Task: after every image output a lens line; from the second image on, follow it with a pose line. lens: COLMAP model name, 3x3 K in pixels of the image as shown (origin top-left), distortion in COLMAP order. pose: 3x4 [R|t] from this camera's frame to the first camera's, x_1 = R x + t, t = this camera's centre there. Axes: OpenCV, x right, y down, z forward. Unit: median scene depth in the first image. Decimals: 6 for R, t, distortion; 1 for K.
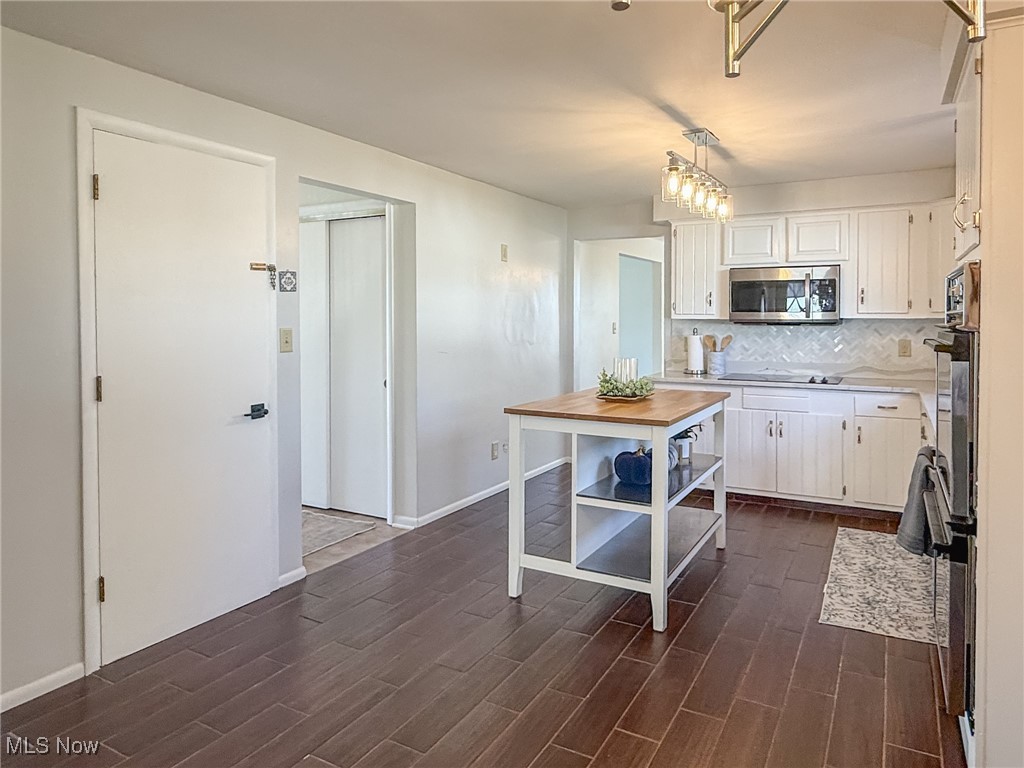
lens RADIAL K [[665.3, 0, 511.3], [0, 665.3, 329.3], [0, 0, 1]] dist [-0.000243, 0.000872]
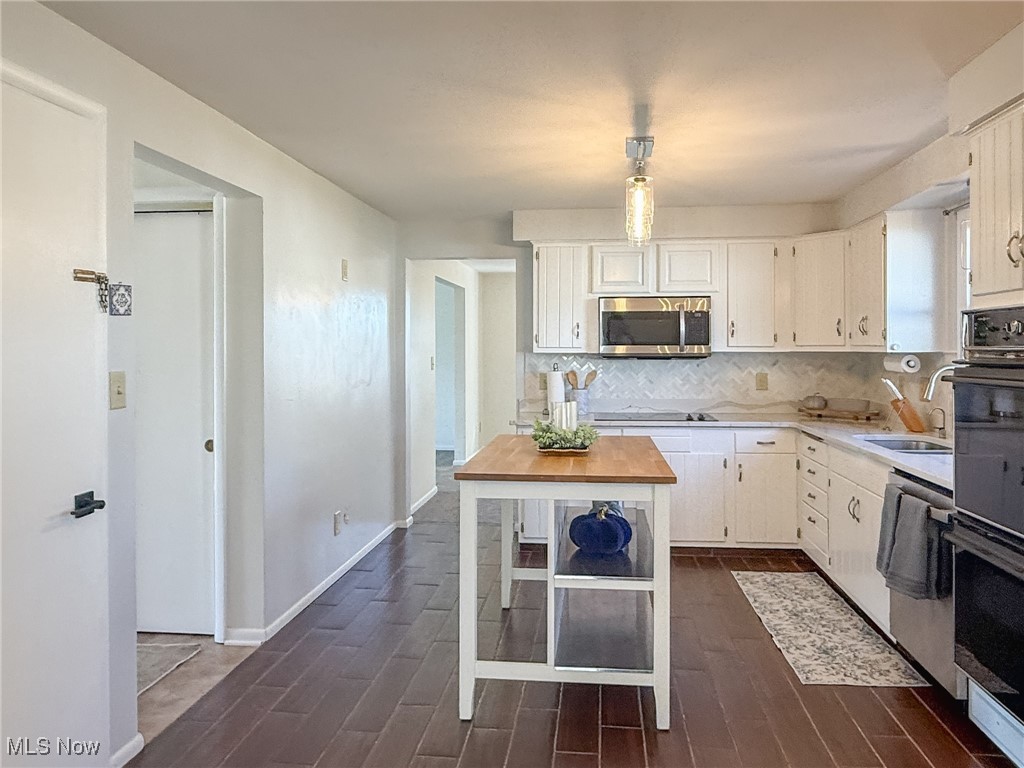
lens RADIAL K [[740.3, 0, 514.0], [0, 740.3, 354.3], [0, 0, 1]] dist [0.000516, 0.000874]
pose [[0.919661, -0.005048, 0.392681, -0.203508], [0.009294, 0.999917, -0.008913, -0.006738], [-0.392603, 0.011847, 0.919632, 0.139278]]
